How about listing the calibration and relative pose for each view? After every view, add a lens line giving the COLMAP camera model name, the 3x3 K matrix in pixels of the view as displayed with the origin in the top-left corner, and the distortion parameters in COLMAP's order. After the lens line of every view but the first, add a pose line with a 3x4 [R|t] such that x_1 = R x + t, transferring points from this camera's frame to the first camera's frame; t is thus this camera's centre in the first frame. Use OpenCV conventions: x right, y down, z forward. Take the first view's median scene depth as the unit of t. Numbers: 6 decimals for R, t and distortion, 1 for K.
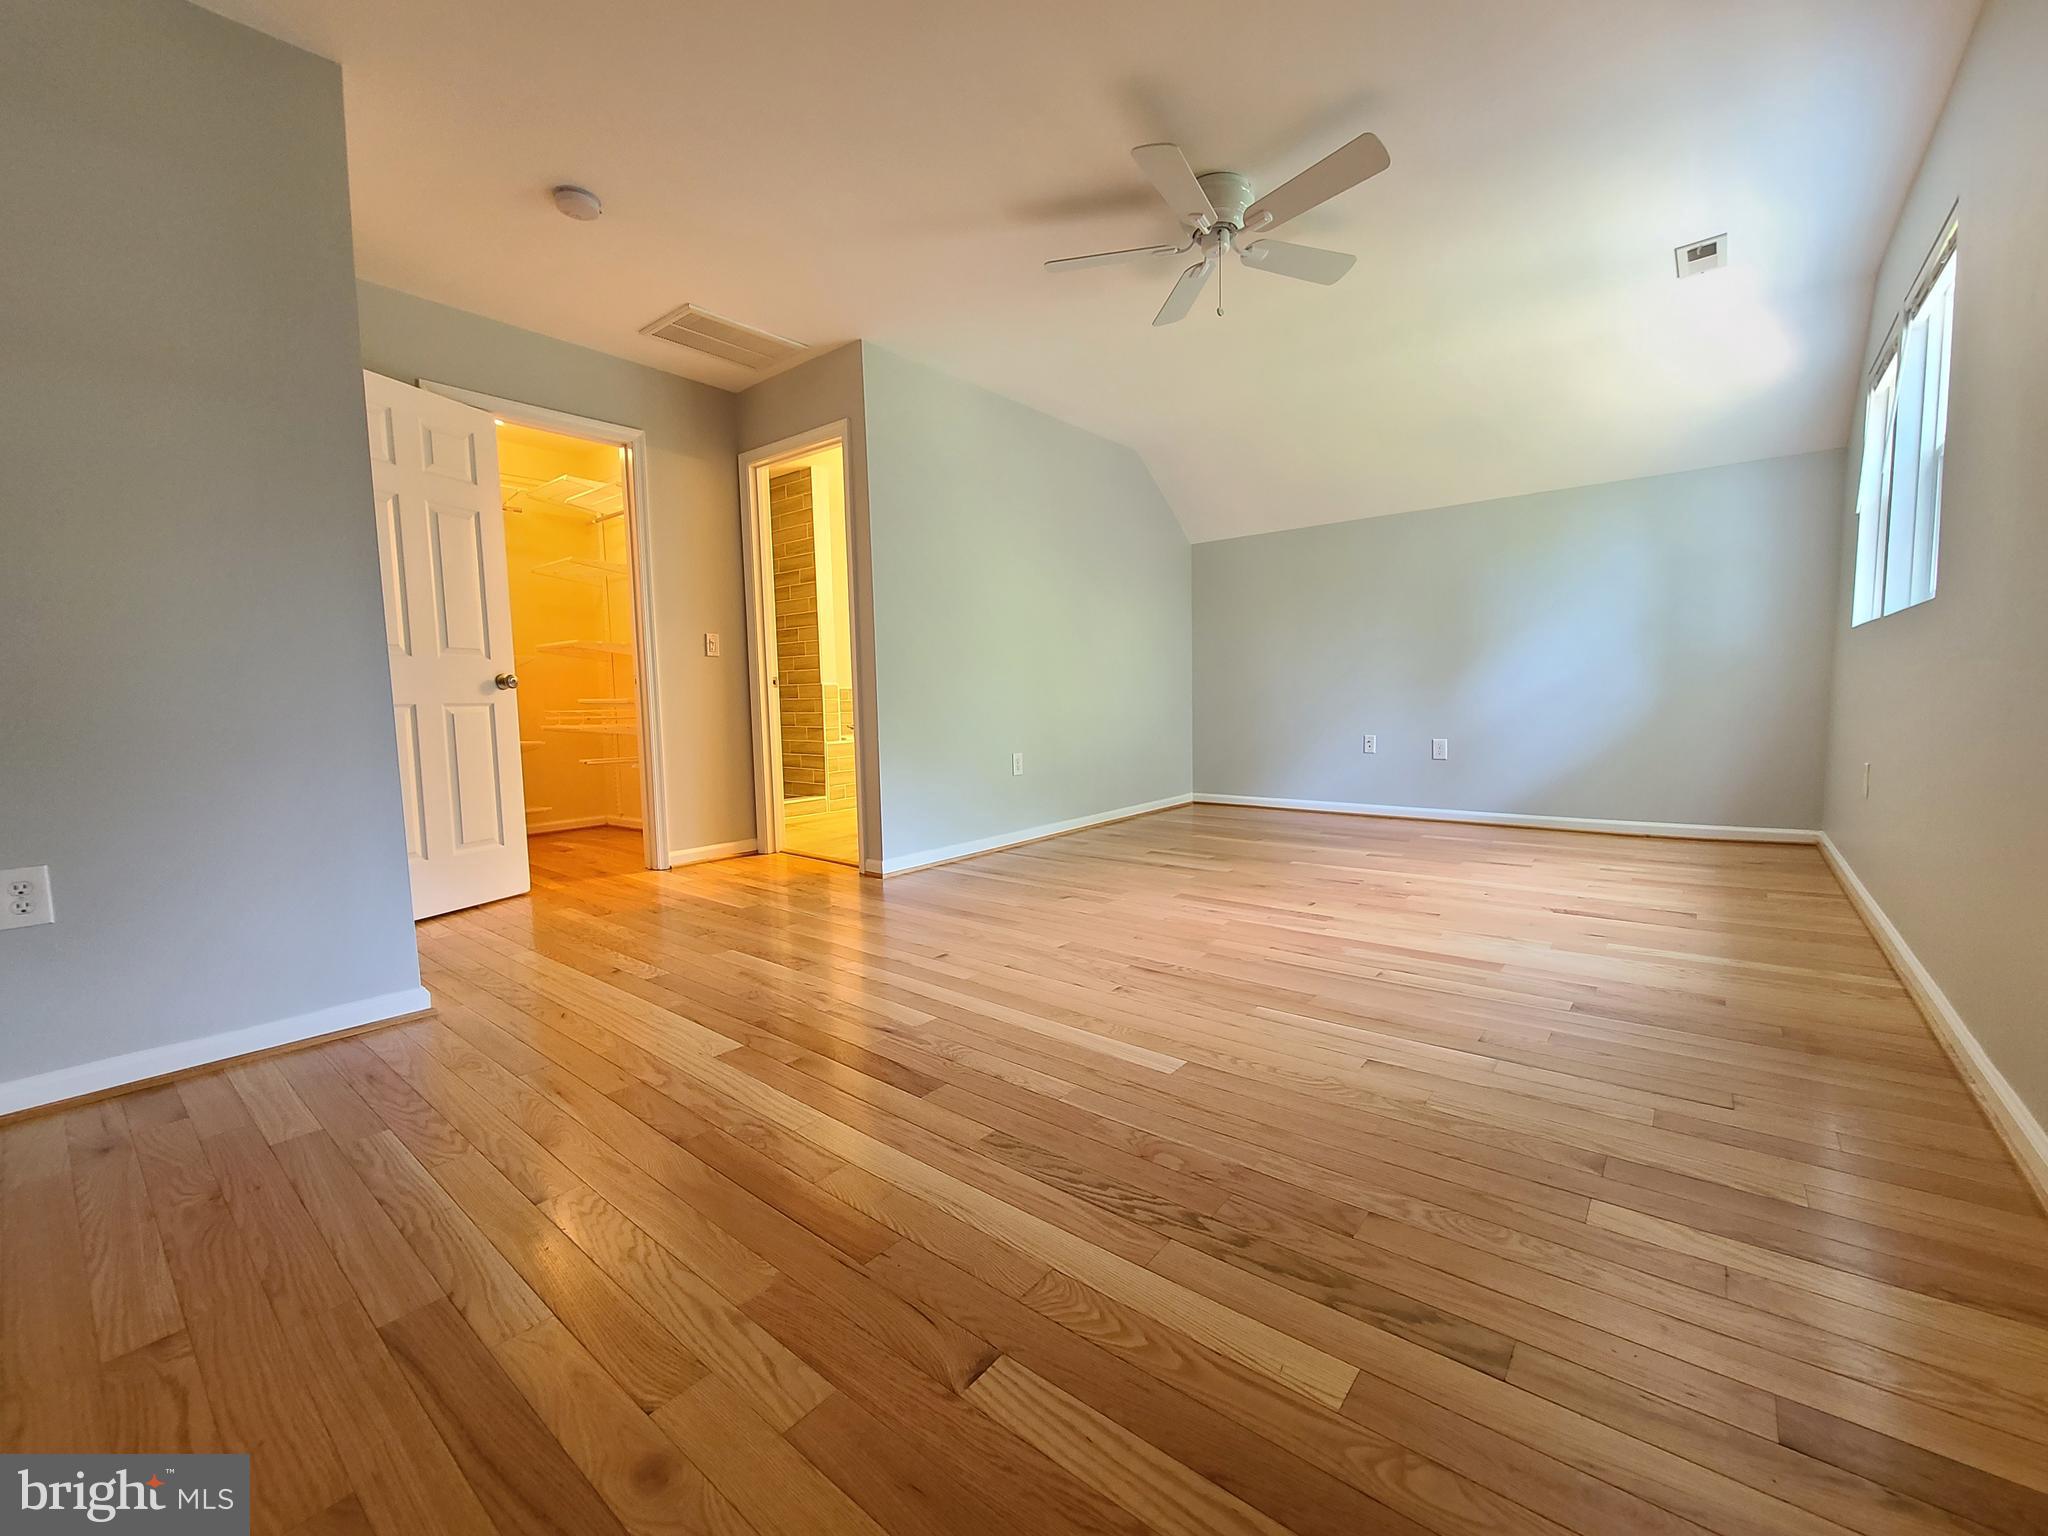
lens RADIAL K [[835.3, 0, 1037.5], [0, 835.3, 759.8], [0, 0, 1]] dist [-0.001592, -0.001382]
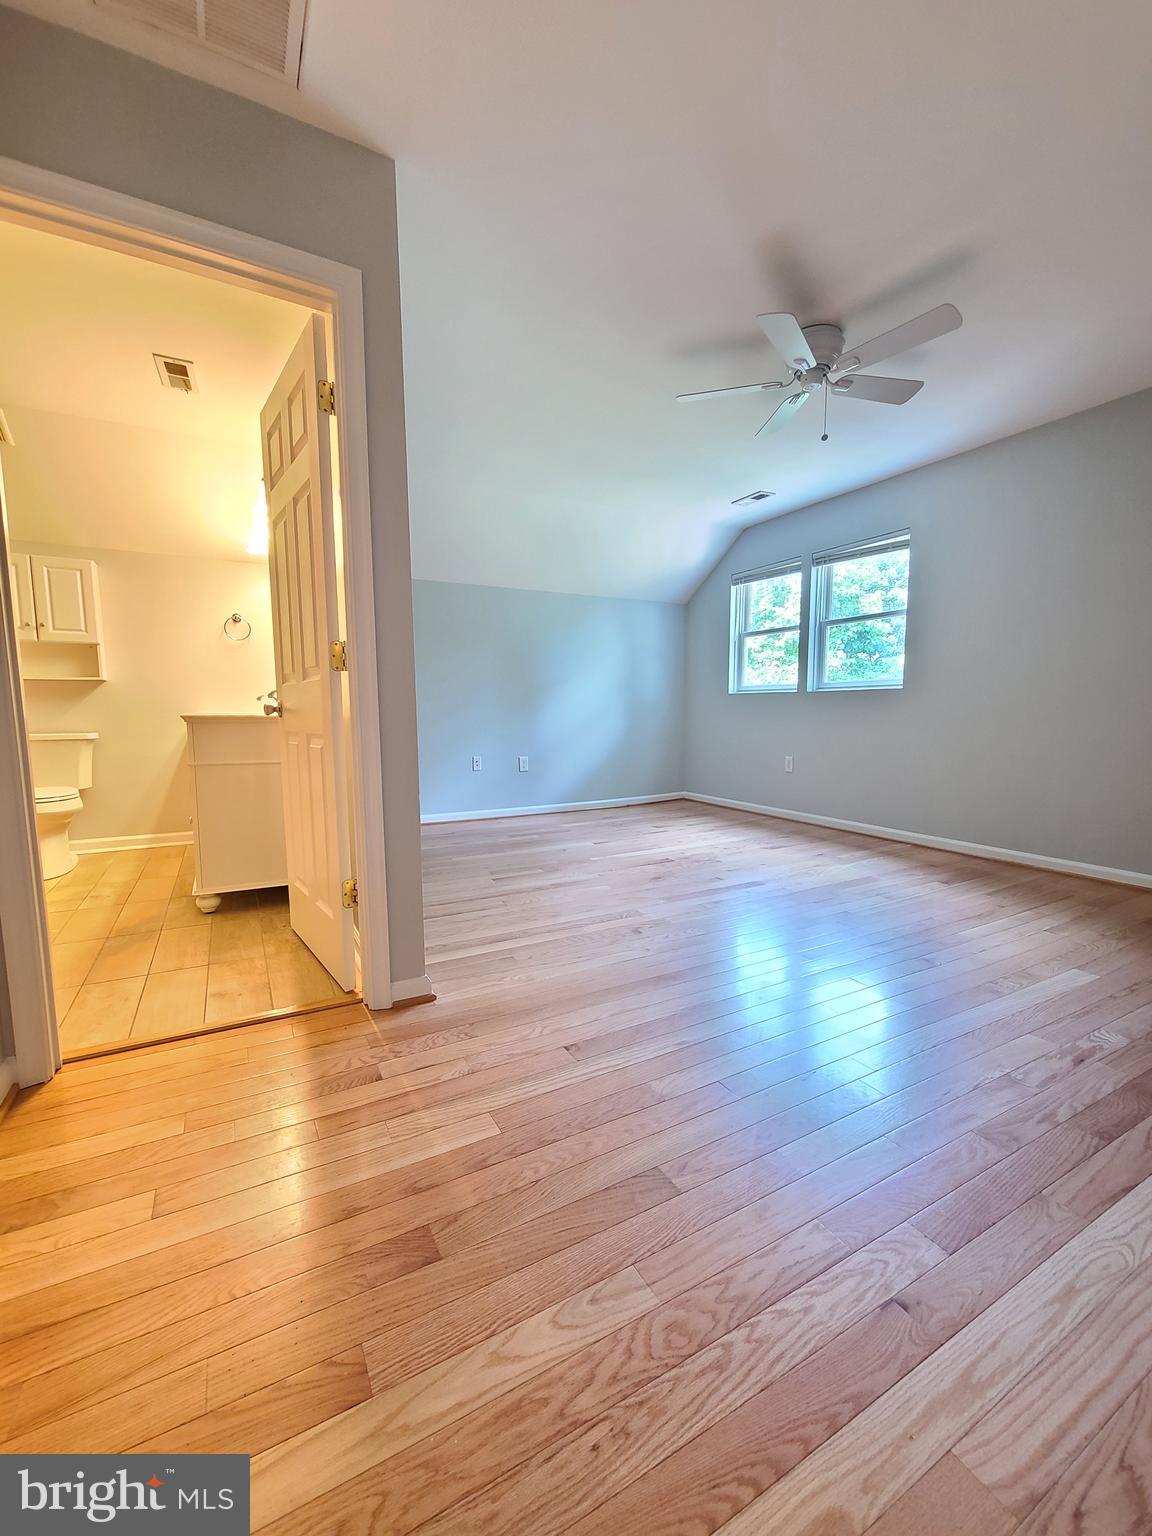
lens RADIAL K [[626.5, 0, 575.9], [0, 626.5, 775.8], [0, 0, 1]] dist [-0.001592, -0.001382]
pose [[0.385524, -0.079103, 0.919301, -0.572857], [0.071004, 0.995907, 0.055919, -0.058331], [-0.919962, 0.043716, 0.389563, 0.654717]]
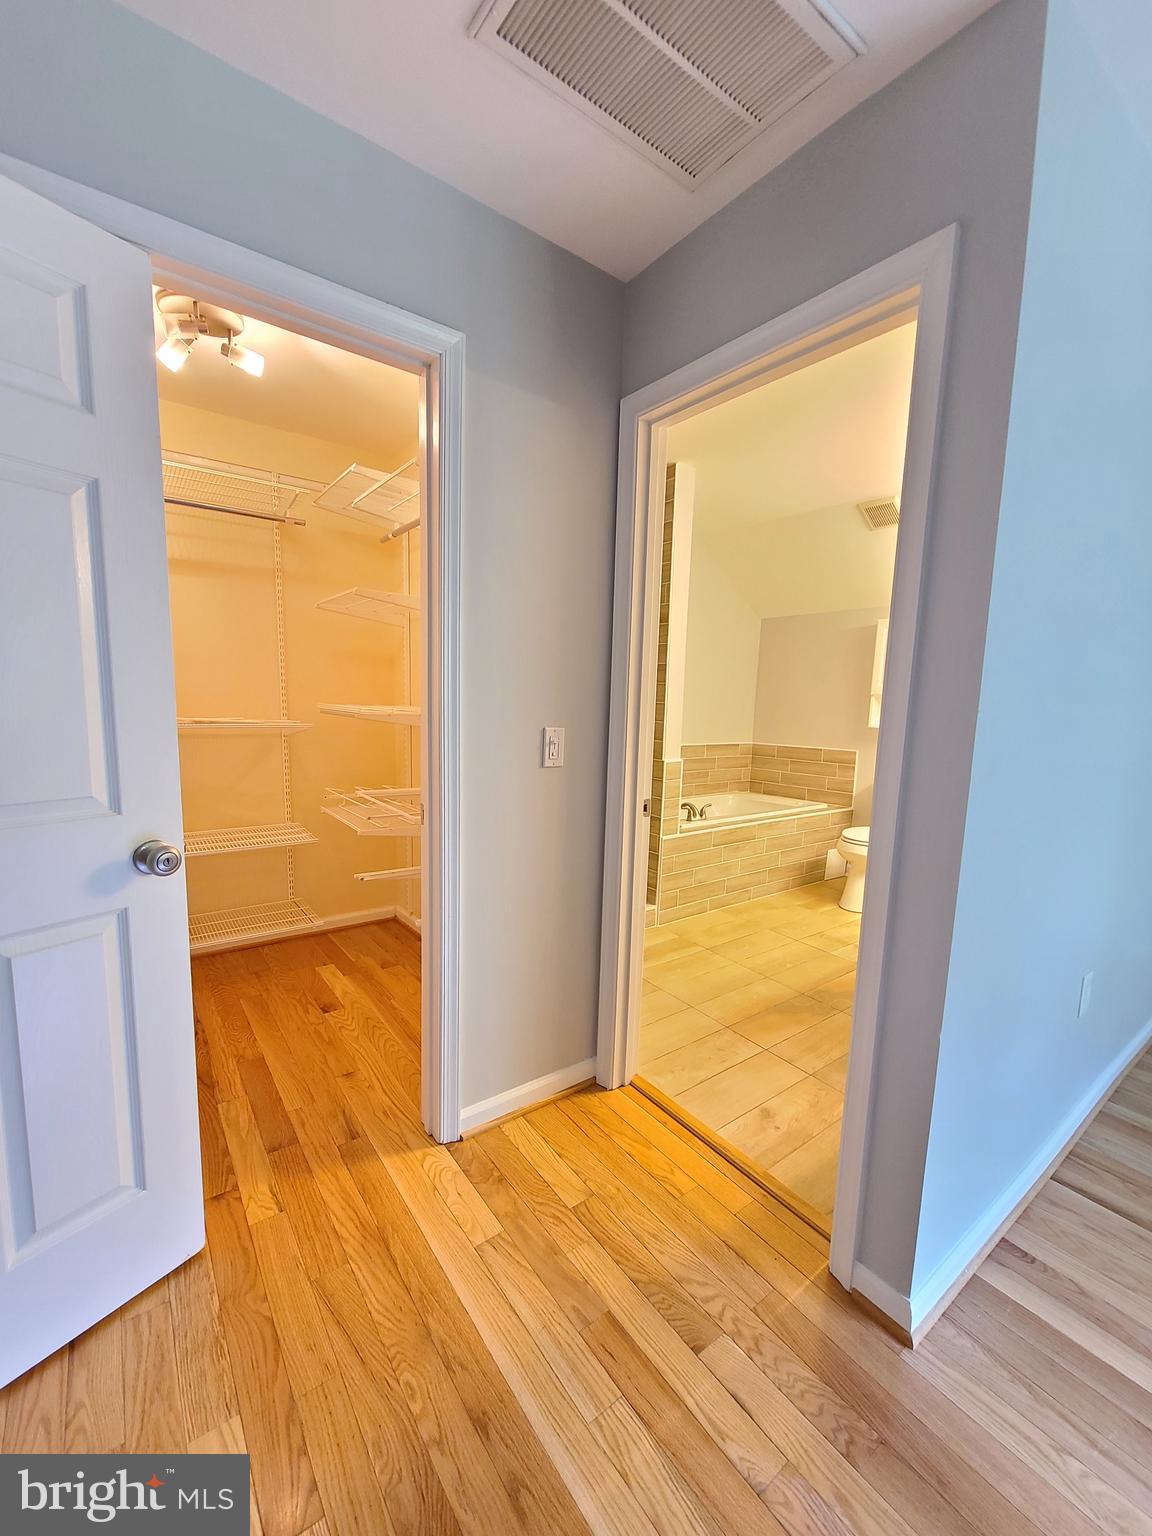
lens RADIAL K [[626.5, 0, 570.8], [0, 626.5, 779.2], [0, 0, 1]] dist [-0.001592, -0.001382]
pose [[0.965856, 0.084247, -0.245000, -0.288147], [-0.070787, 0.995484, 0.063252, -0.151954], [0.249222, -0.043750, 0.967458, 0.626239]]
